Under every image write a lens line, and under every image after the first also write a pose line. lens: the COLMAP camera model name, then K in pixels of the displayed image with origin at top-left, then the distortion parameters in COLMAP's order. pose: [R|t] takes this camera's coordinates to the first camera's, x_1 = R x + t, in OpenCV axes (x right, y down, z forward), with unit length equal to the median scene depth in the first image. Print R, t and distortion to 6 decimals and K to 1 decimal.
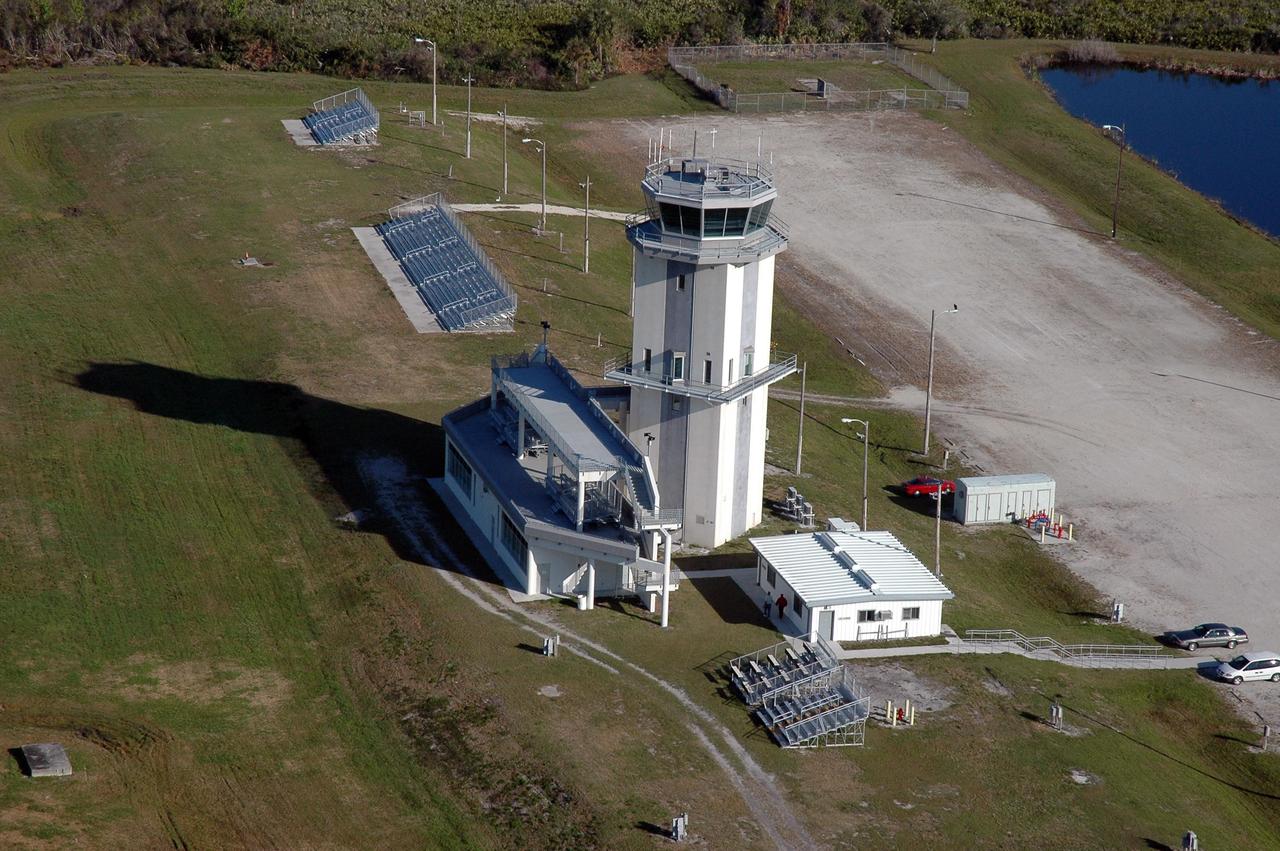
lens RADIAL K [[3031.6, 0, 640.0], [0, 3031.6, 425.5], [0, 0, 1]] dist [0.137581, 1.200096]
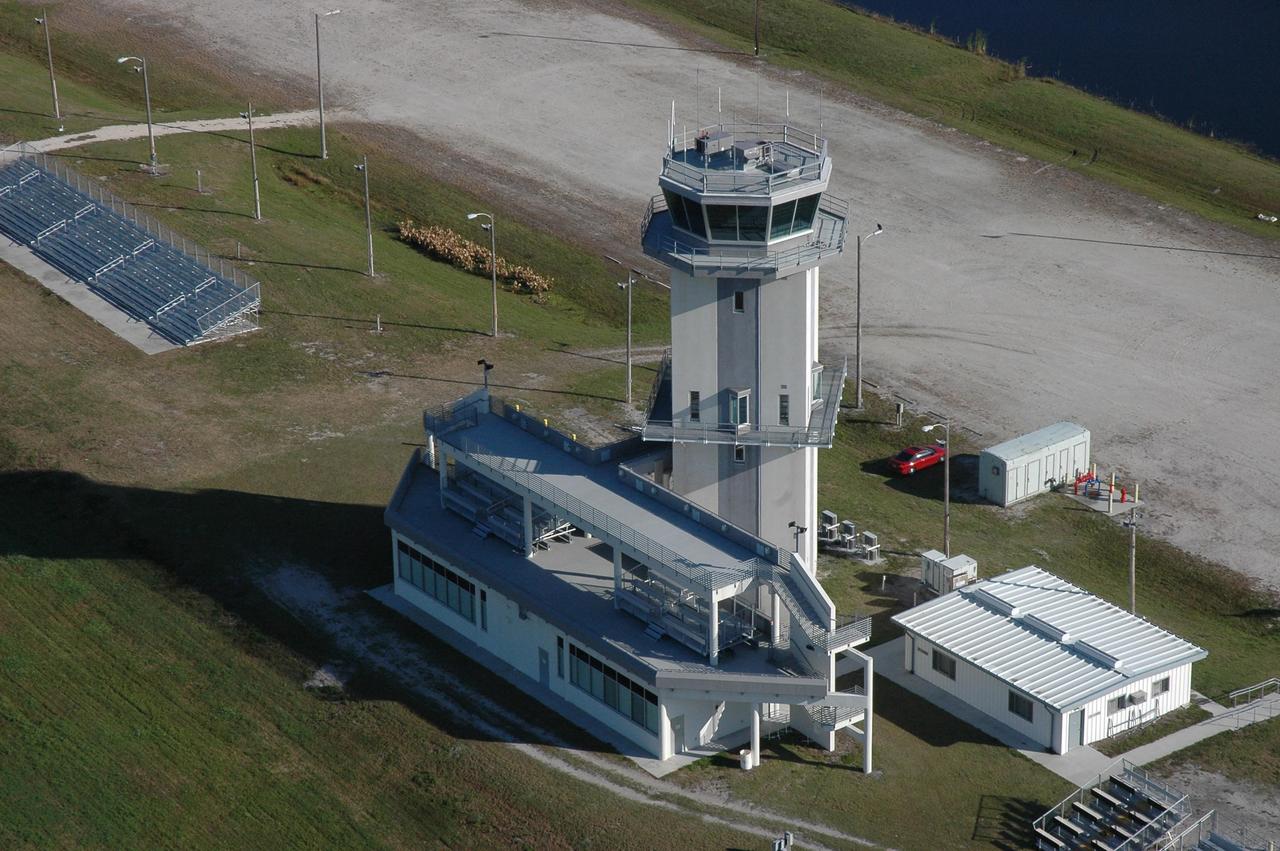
lens RADIAL K [[3031.6, 0, 640.0], [0, 3031.6, 425.5], [0, 0, 1]] dist [0.137581, 1.200096]
pose [[0.943291, -0.190312, 0.271999, -0.222710], [0.163232, 0.979366, 0.119155, -0.111654], [-0.289063, -0.067999, 0.954892, 0.281150]]
